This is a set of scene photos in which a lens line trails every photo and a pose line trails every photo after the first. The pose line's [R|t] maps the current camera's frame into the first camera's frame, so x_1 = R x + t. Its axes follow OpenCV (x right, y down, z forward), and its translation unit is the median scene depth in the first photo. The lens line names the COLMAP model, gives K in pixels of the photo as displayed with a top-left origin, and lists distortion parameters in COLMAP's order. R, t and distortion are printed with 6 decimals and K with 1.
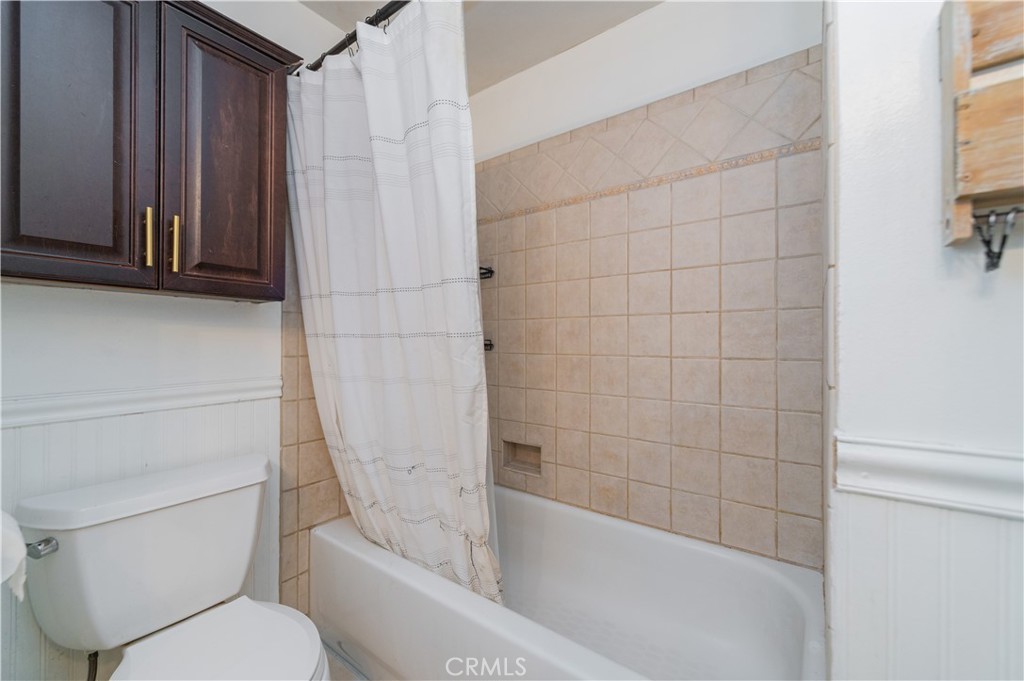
lens RADIAL K [[400.9, 0, 512.6], [0, 400.9, 341.1], [0, 0, 1]] dist [0.003235, -0.000102]
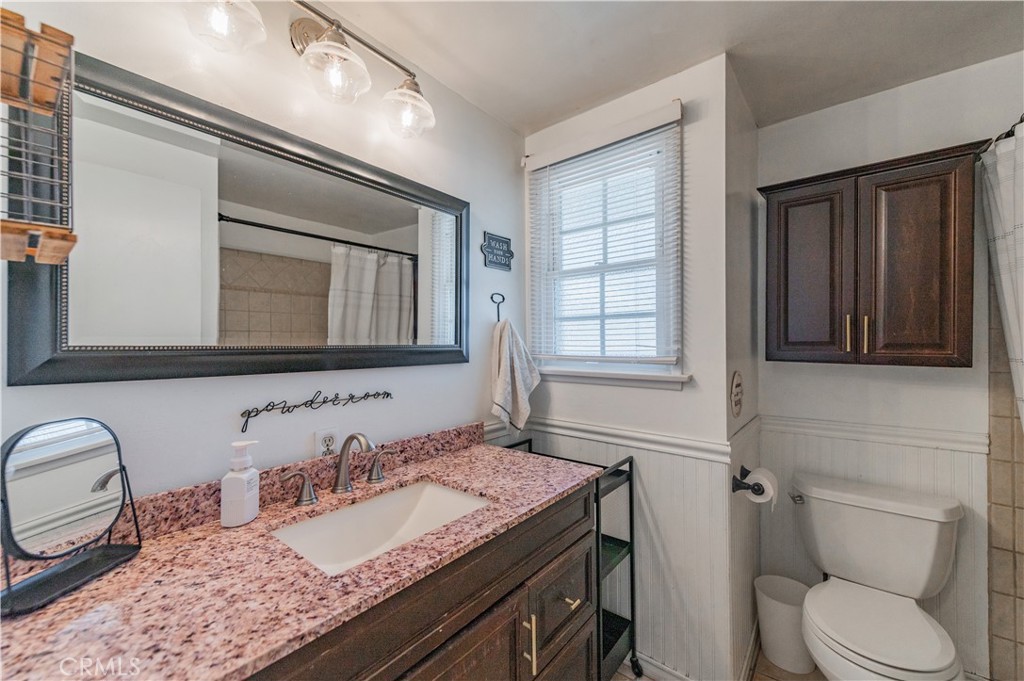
lens RADIAL K [[400.9, 0, 512.6], [0, 400.9, 341.1], [0, 0, 1]] dist [0.003235, -0.000102]
pose [[-0.034448, -0.006447, -0.999386, 0.608554], [0.003445, 0.999972, -0.006570, -0.180917], [0.999401, -0.003669, -0.034425, -0.232447]]
